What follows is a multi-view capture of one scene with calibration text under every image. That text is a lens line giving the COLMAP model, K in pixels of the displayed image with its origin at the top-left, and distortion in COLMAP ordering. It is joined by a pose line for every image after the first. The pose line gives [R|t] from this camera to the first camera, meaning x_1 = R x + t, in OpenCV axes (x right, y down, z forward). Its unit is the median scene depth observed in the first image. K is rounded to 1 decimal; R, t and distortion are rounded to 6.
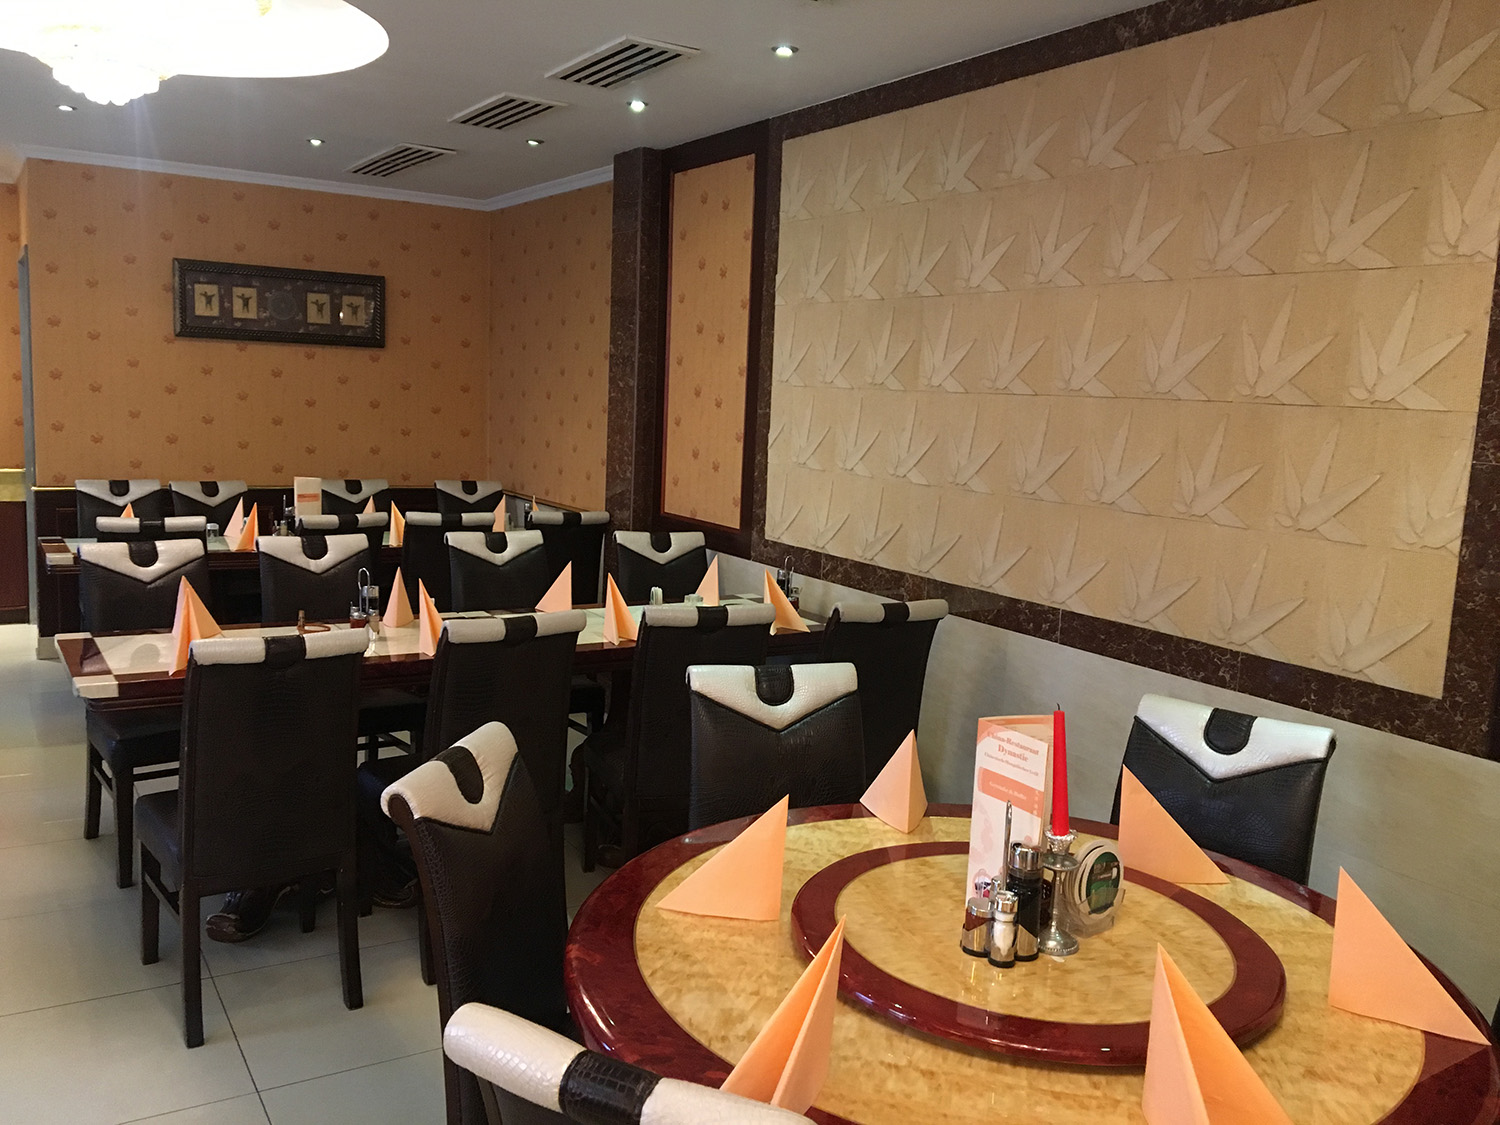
lens RADIAL K [[1270.7, 0, 749.4], [0, 1270.7, 573.3], [0, 0, 1]] dist [0.000312, -0.008148]
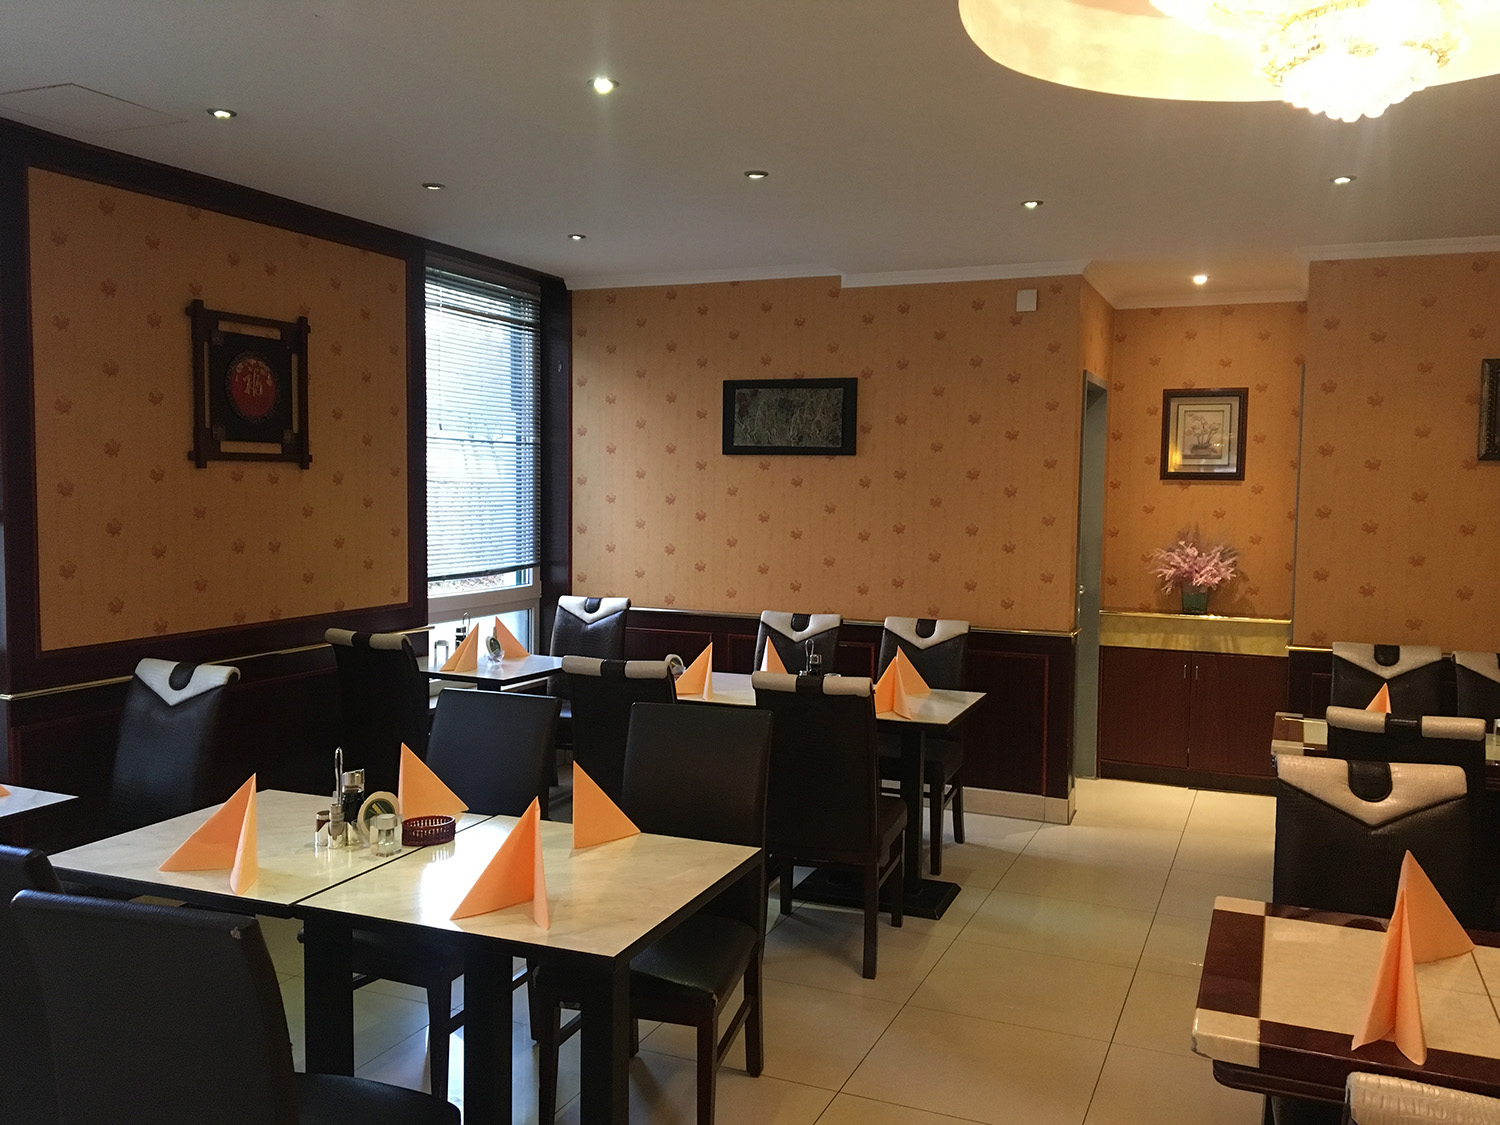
lens RADIAL K [[1270.7, 0, 749.4], [0, 1270.7, 573.3], [0, 0, 1]] dist [0.000312, -0.008148]
pose [[0.571451, 0.021011, -0.820367, -0.079054], [-0.106109, 0.993172, -0.048476, -0.037671], [0.813748, 0.114750, 0.569778, 0.228426]]
